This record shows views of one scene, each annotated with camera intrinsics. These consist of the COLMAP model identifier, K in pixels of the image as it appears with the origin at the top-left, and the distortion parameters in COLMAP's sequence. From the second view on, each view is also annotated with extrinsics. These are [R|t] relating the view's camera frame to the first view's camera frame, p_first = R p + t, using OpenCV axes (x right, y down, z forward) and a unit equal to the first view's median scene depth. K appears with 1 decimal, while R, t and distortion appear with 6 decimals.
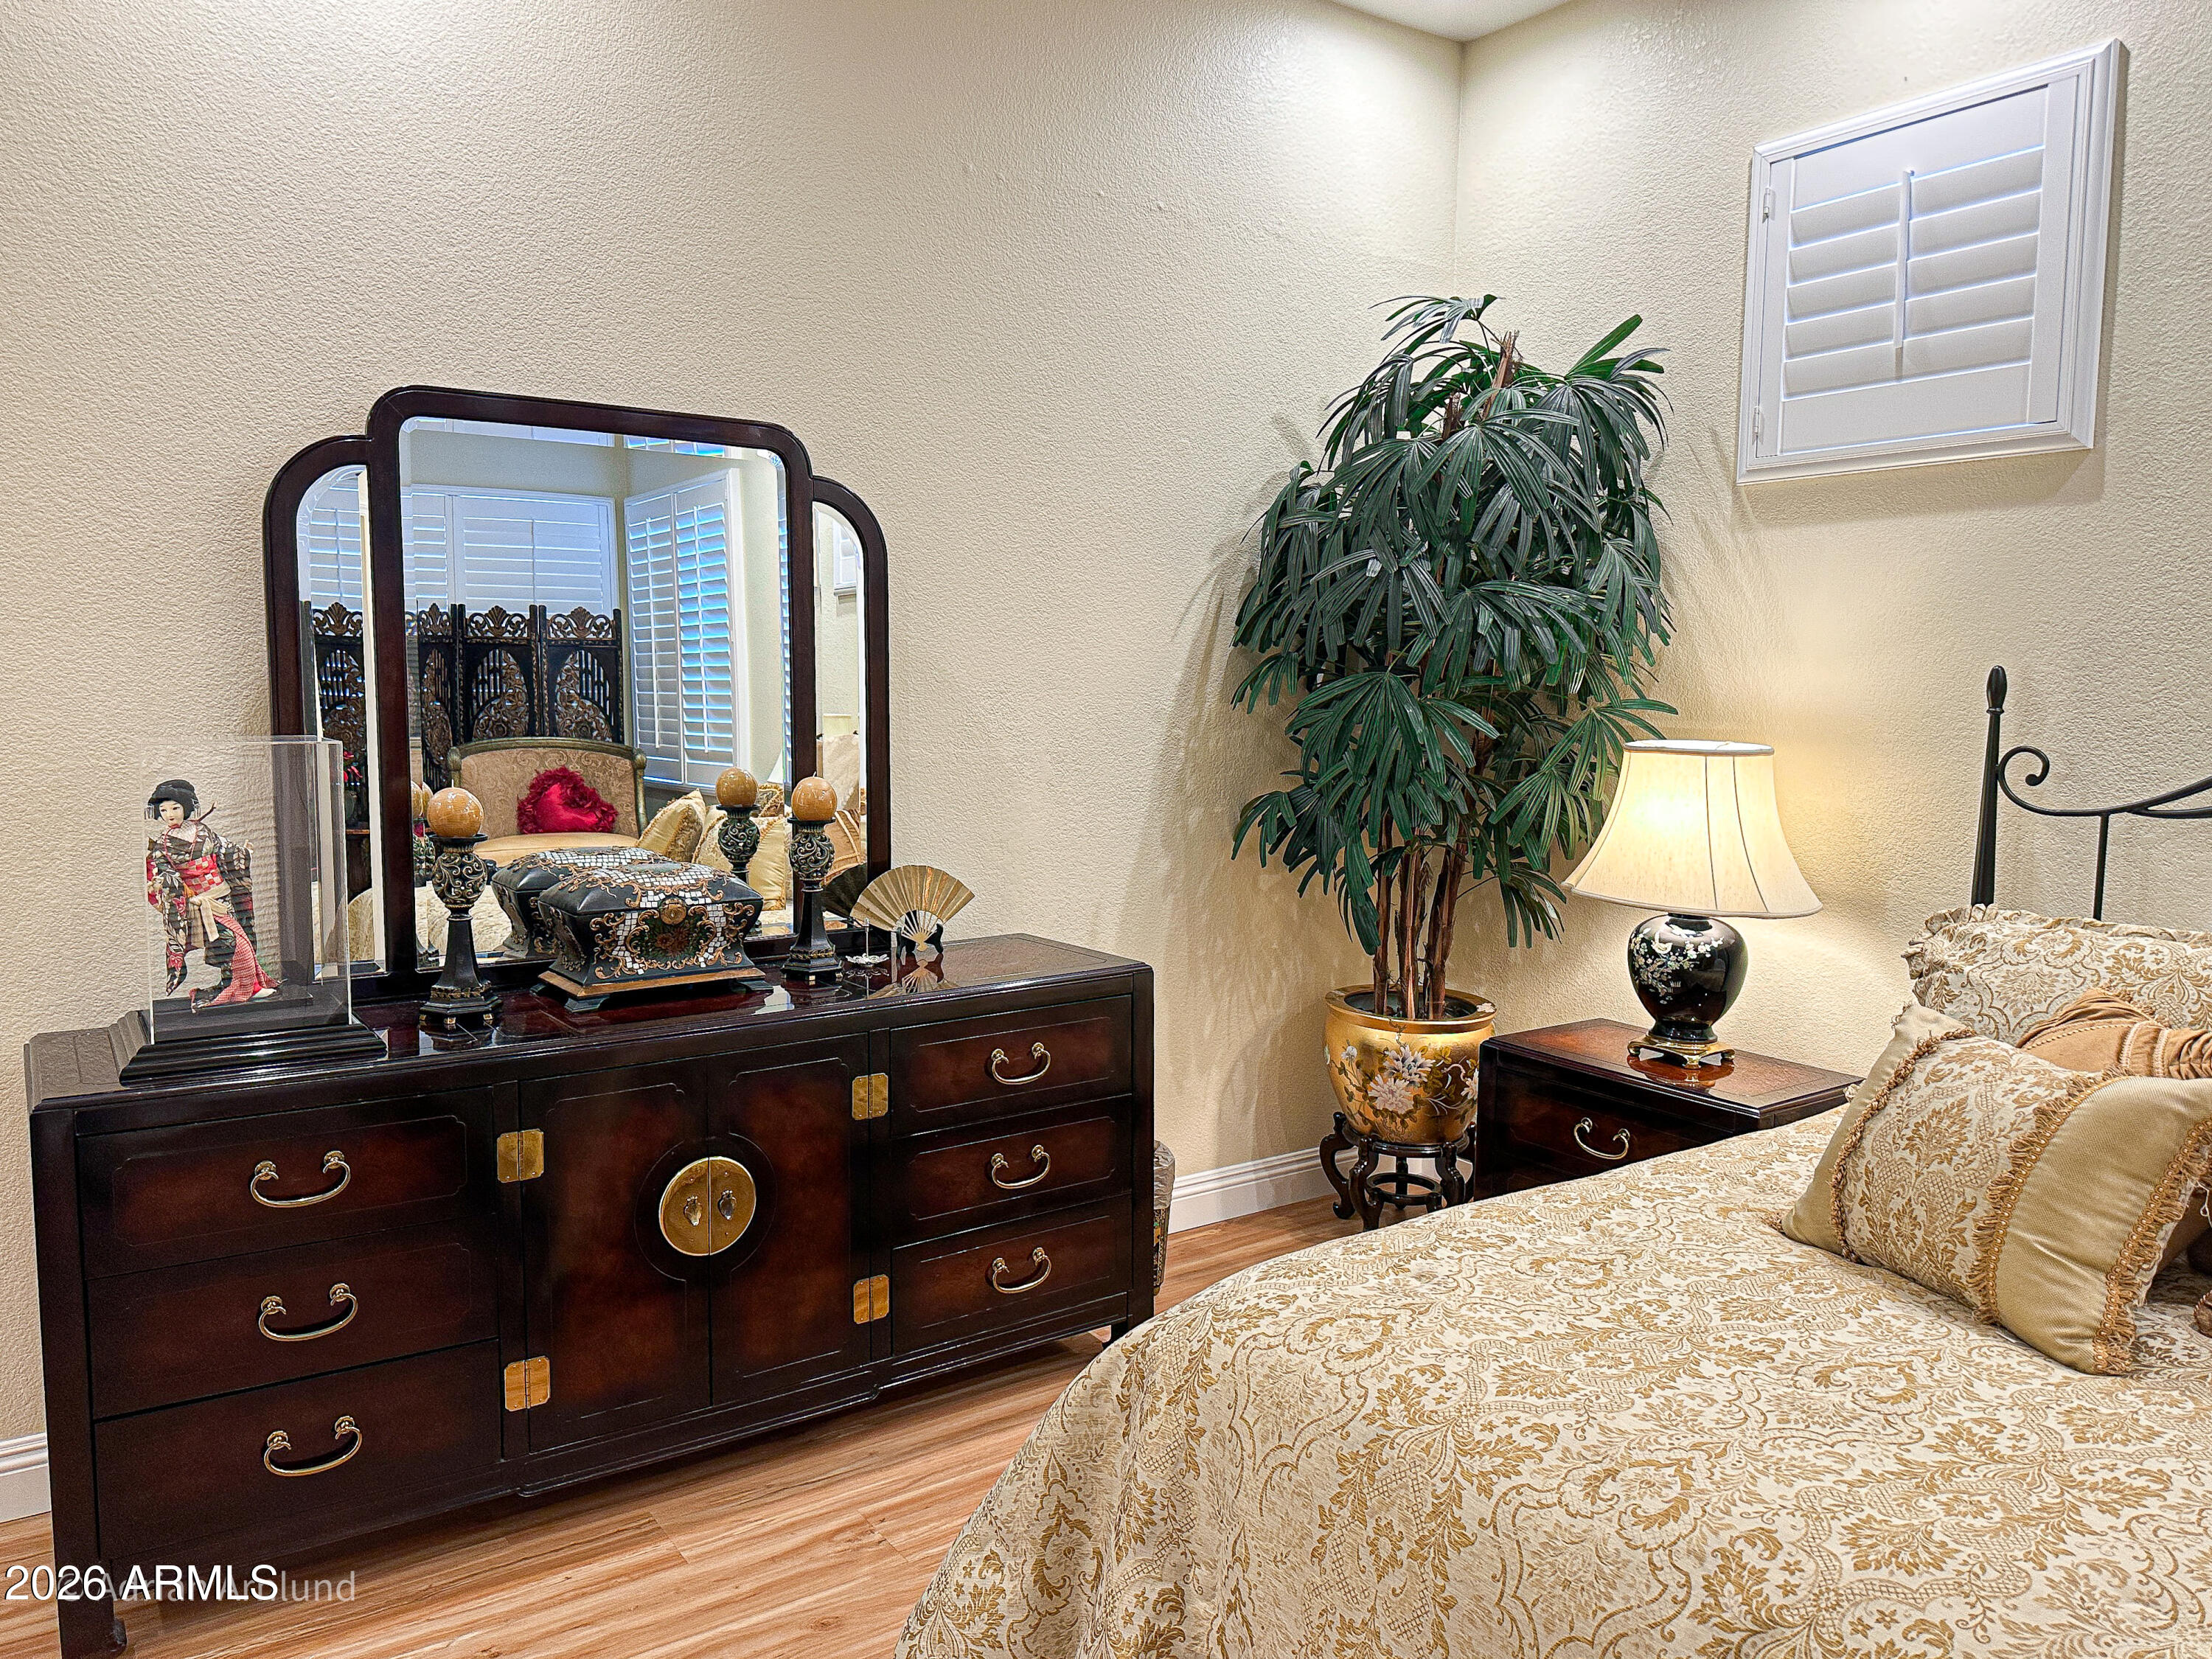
lens RADIAL K [[1576.9, 0, 1076.3], [0, 1576.9, 832.4], [0, 0, 1]] dist [0.003252, -0.001773]
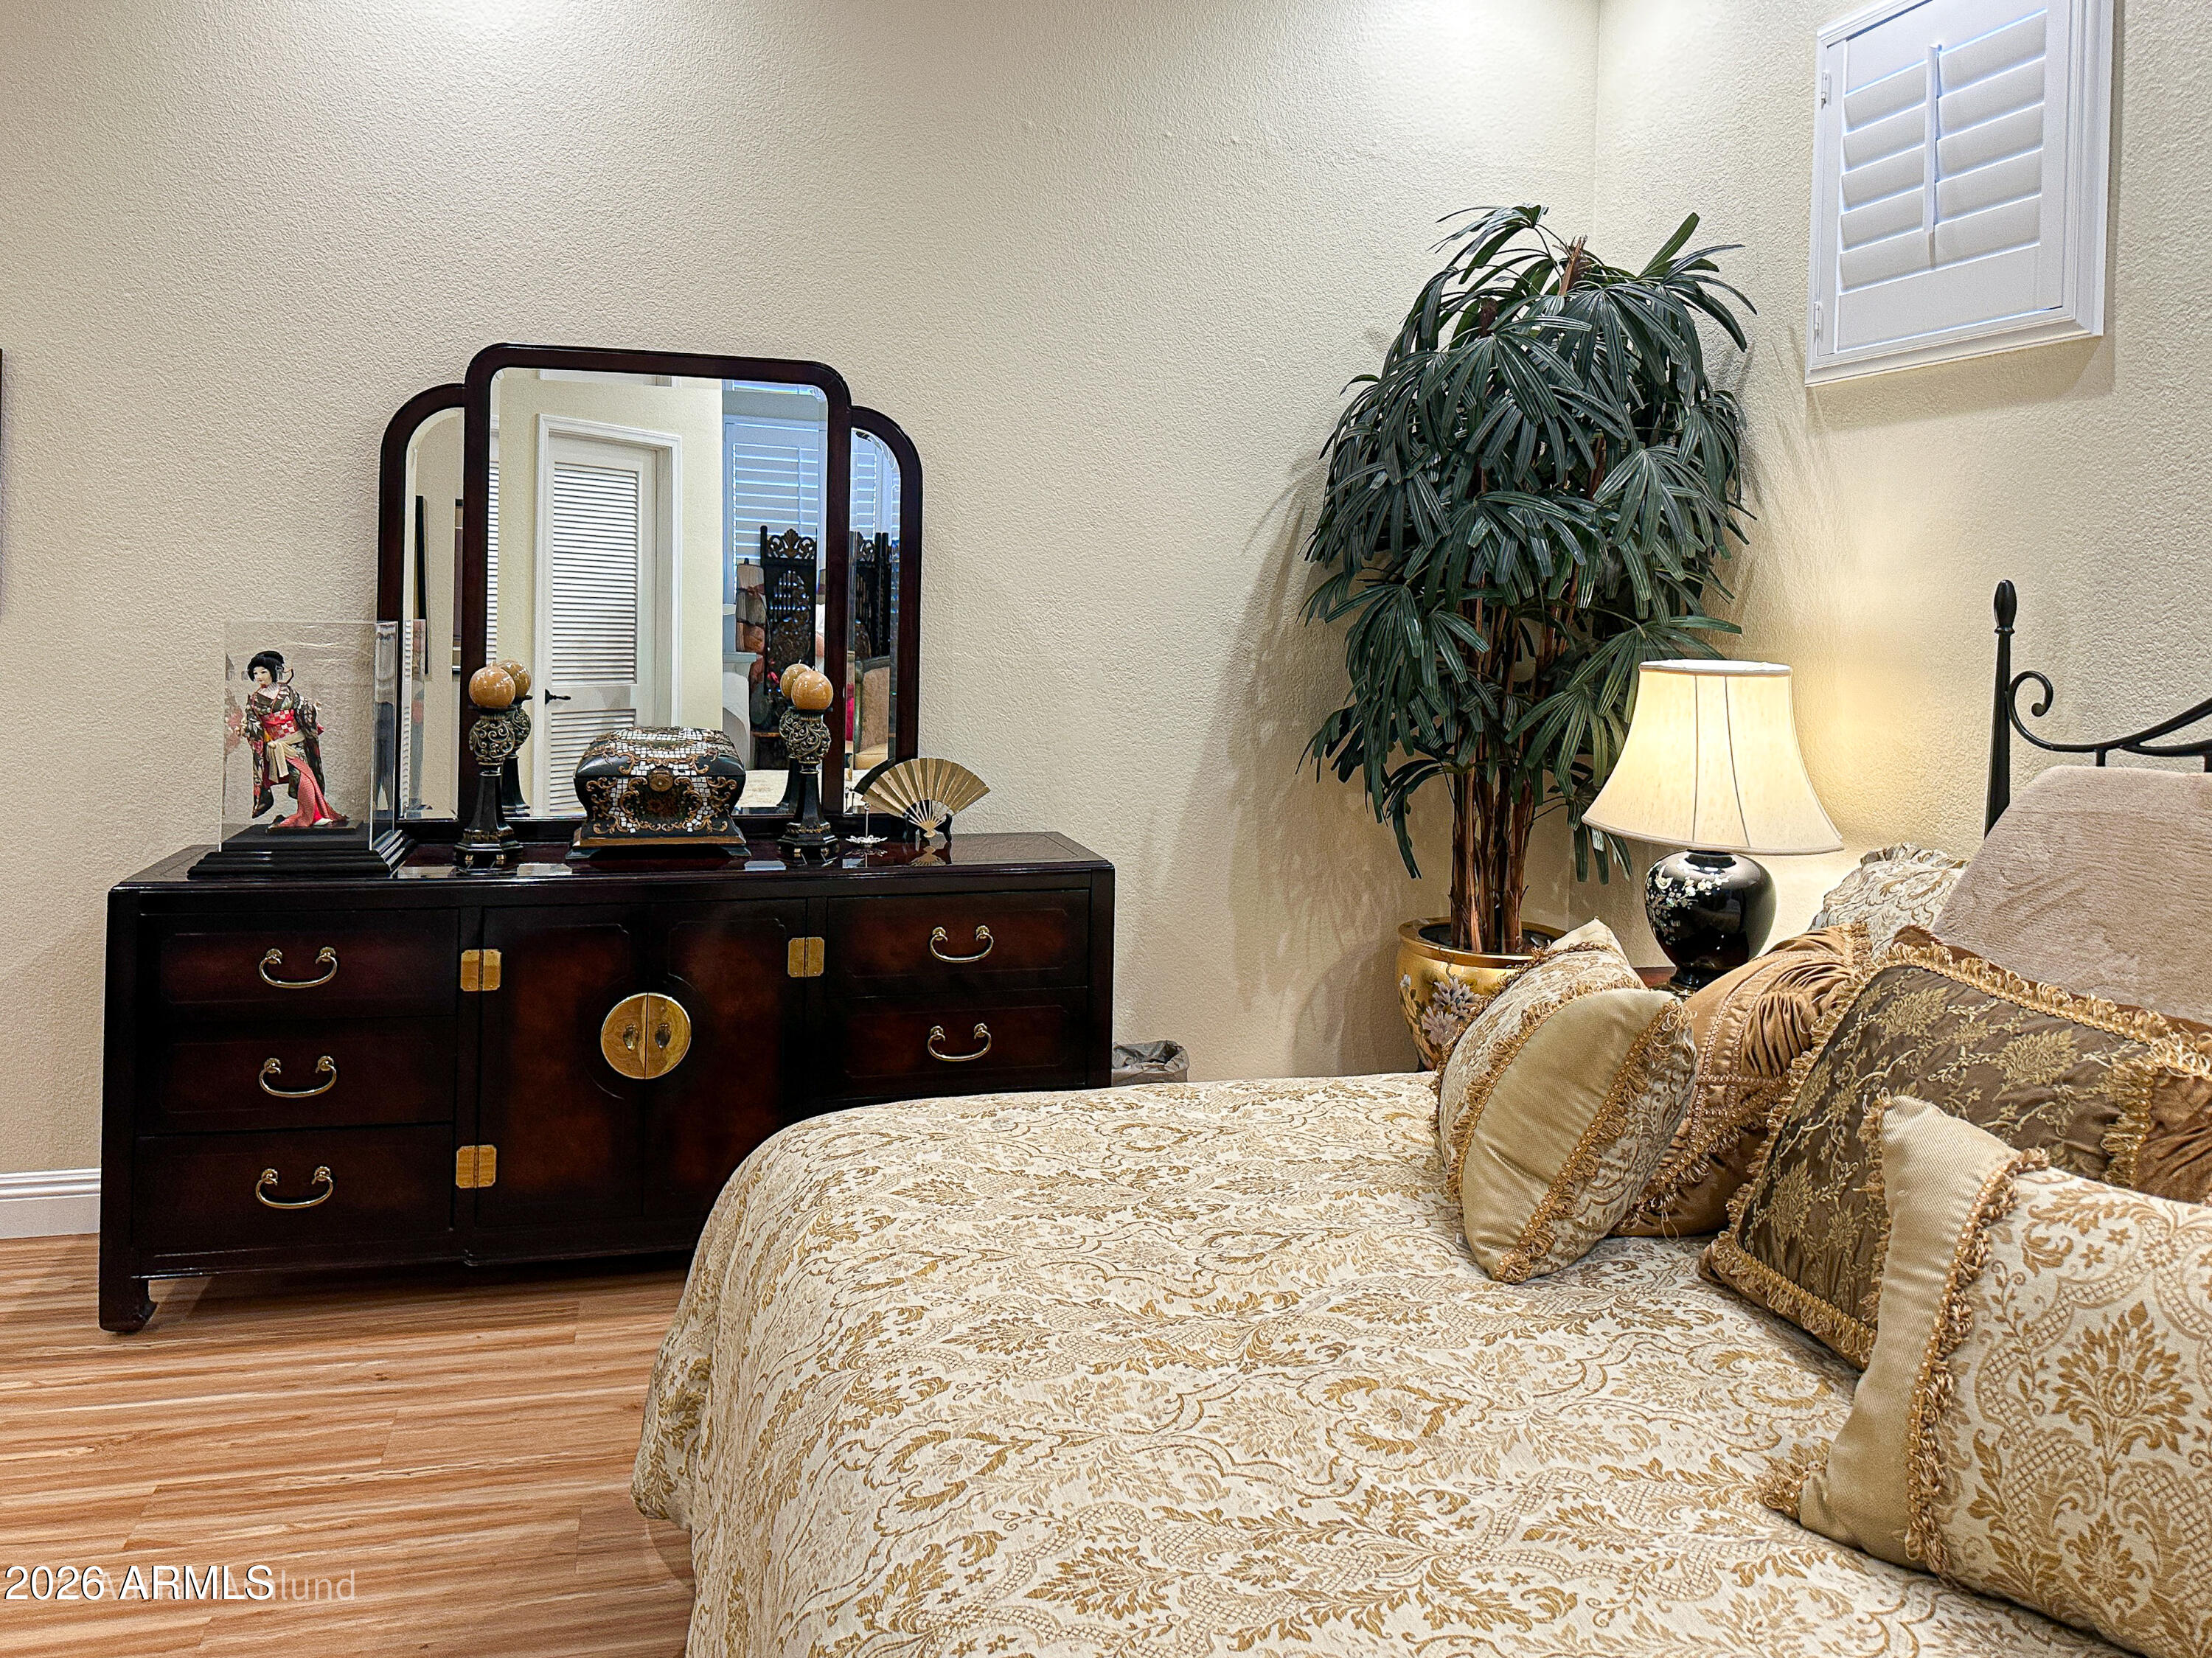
lens RADIAL K [[1710.6, 0, 1101.9], [0, 1710.6, 626.4], [0, 0, 1]] dist [0.001269, 0.003436]
pose [[0.939919, 0.016963, -0.340975, 0.438834], [-0.047431, 0.995567, -0.081219, 0.022740], [0.338086, 0.092512, 0.936557, -0.069387]]
